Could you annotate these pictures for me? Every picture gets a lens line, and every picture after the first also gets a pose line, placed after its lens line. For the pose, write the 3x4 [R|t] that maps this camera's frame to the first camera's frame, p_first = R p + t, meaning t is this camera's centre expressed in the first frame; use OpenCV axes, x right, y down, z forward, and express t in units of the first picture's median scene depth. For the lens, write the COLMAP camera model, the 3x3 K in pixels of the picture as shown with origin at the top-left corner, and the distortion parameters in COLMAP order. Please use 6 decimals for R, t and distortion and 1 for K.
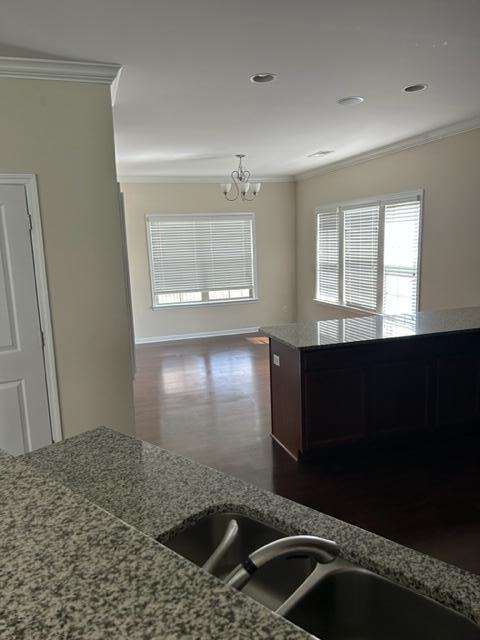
lens RADIAL K [[484.2, 0, 240.0], [0, 484.2, 320.0], [0, 0, 1]] dist [0.004880, -0.004490]
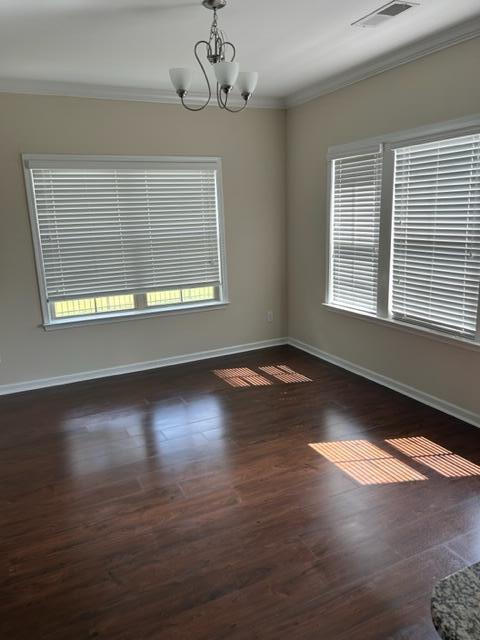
lens RADIAL K [[481.1, 0, 240.2], [0, 481.1, 309.3], [0, 0, 1]] dist [0.006161, -0.000455]
pose [[0.990786, -0.024244, 0.133246, -0.034647], [0.019389, 0.999104, 0.037616, -0.068288], [-0.134039, -0.034686, 0.990369, 0.475023]]
